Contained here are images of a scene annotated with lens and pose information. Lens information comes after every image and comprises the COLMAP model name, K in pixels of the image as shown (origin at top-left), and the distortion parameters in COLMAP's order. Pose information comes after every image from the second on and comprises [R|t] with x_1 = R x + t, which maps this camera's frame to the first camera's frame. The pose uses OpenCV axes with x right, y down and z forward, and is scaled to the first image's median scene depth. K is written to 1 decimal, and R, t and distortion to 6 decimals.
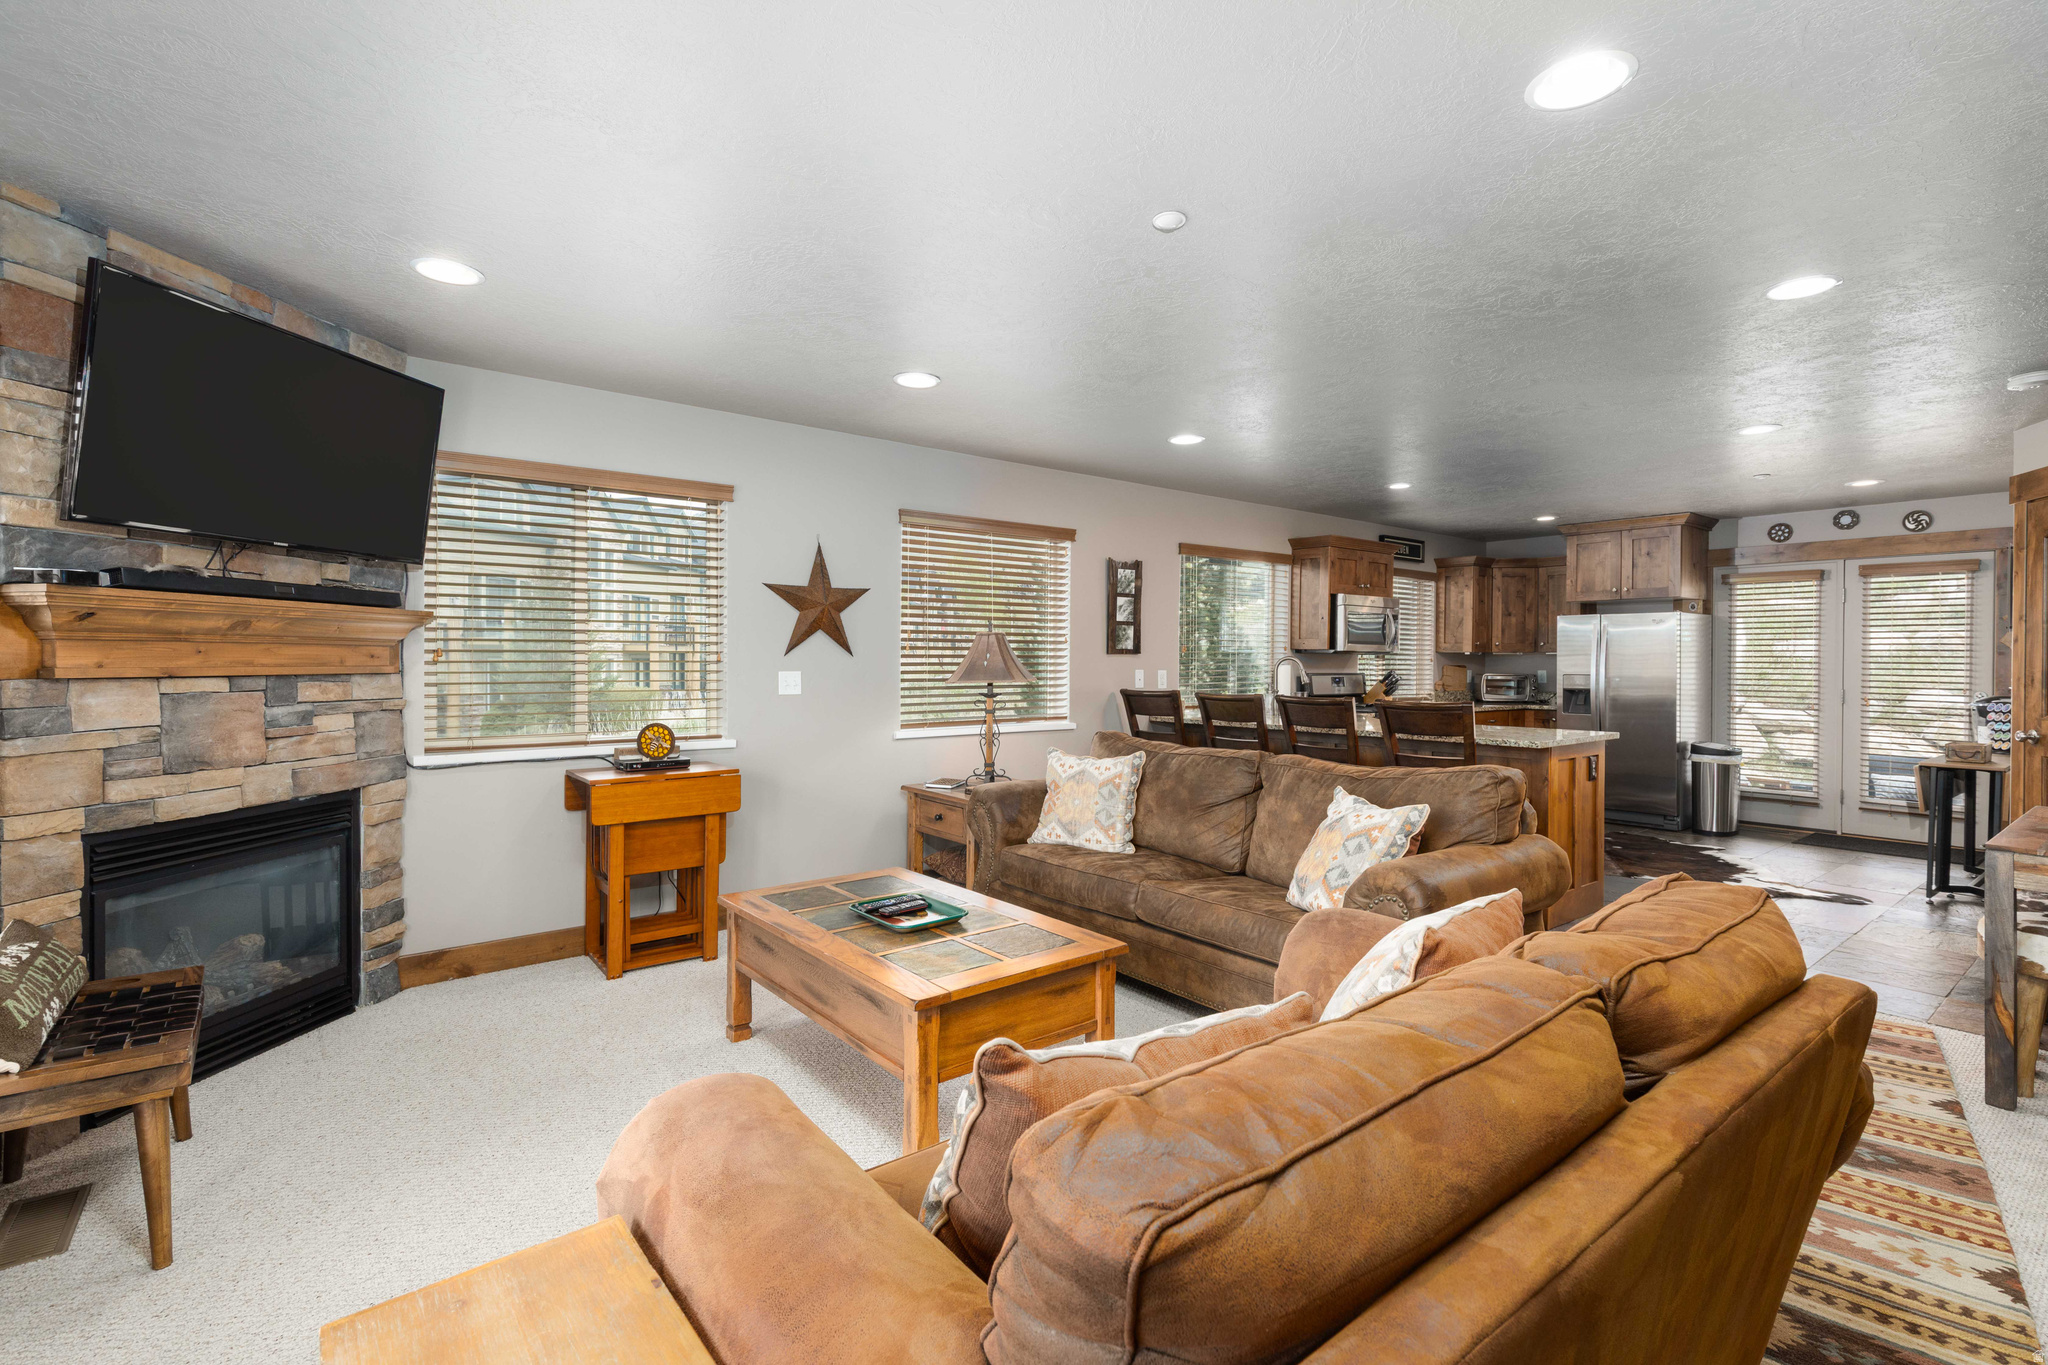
lens RADIAL K [[929.4, 0, 1023.6], [0, 929.4, 668.0], [0, 0, 1]] dist [0.016804, -0.005694]
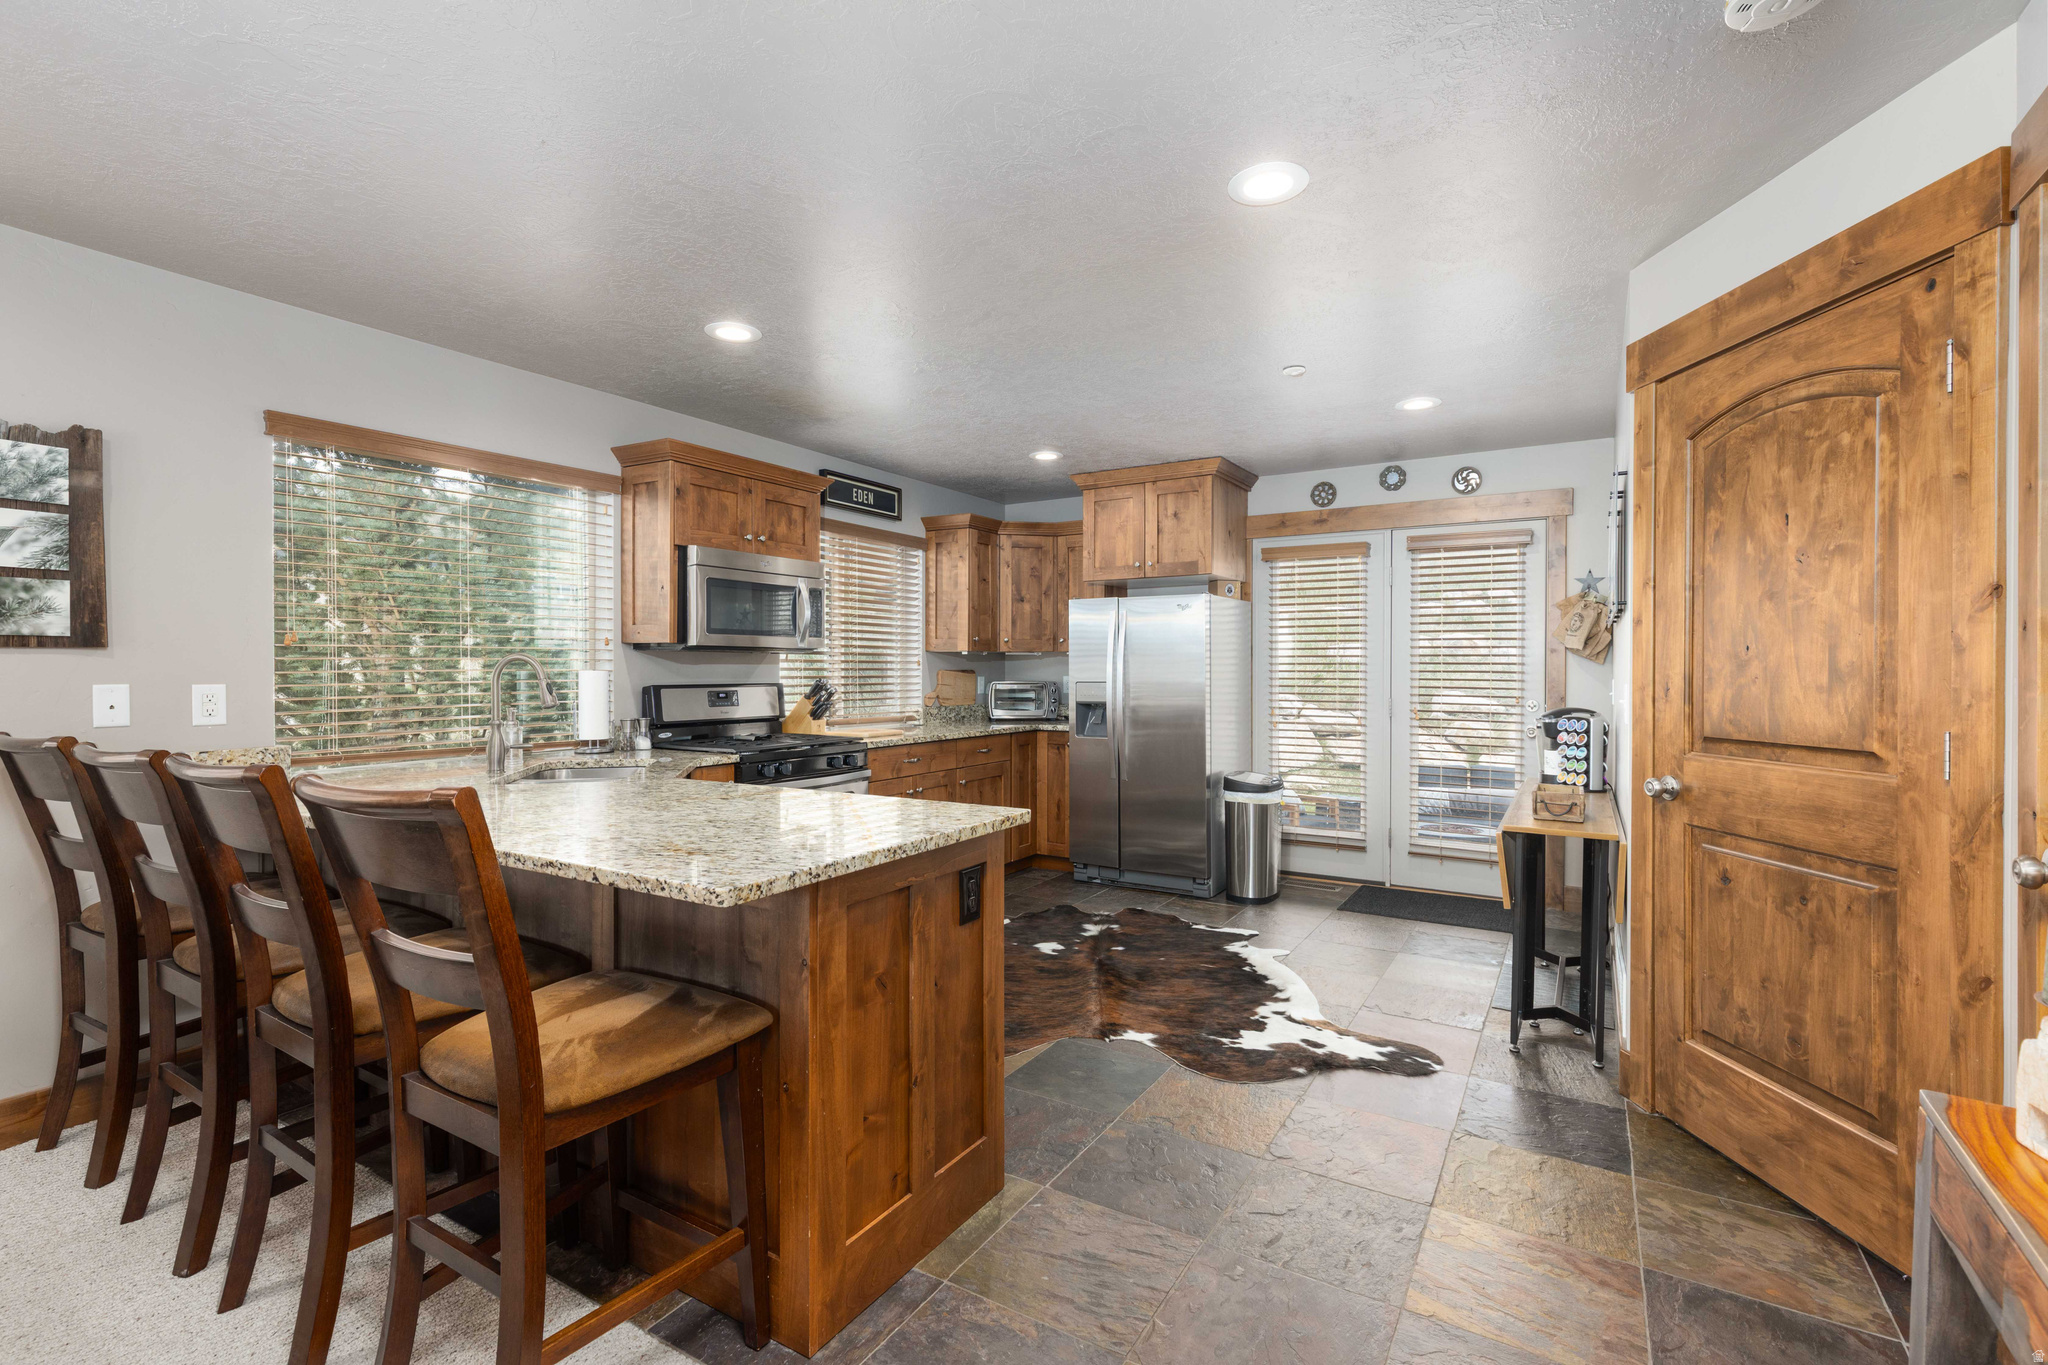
lens RADIAL K [[918.5, 0, 1024.0], [0, 918.5, 682.5], [0, 0, 1]] dist [0.016891, -0.005638]
pose [[0.939031, -0.010352, 0.343678, 0.387795], [0.007425, 0.999924, 0.009830, 0.000156], [-0.343754, -0.006679, 0.939036, 0.461104]]
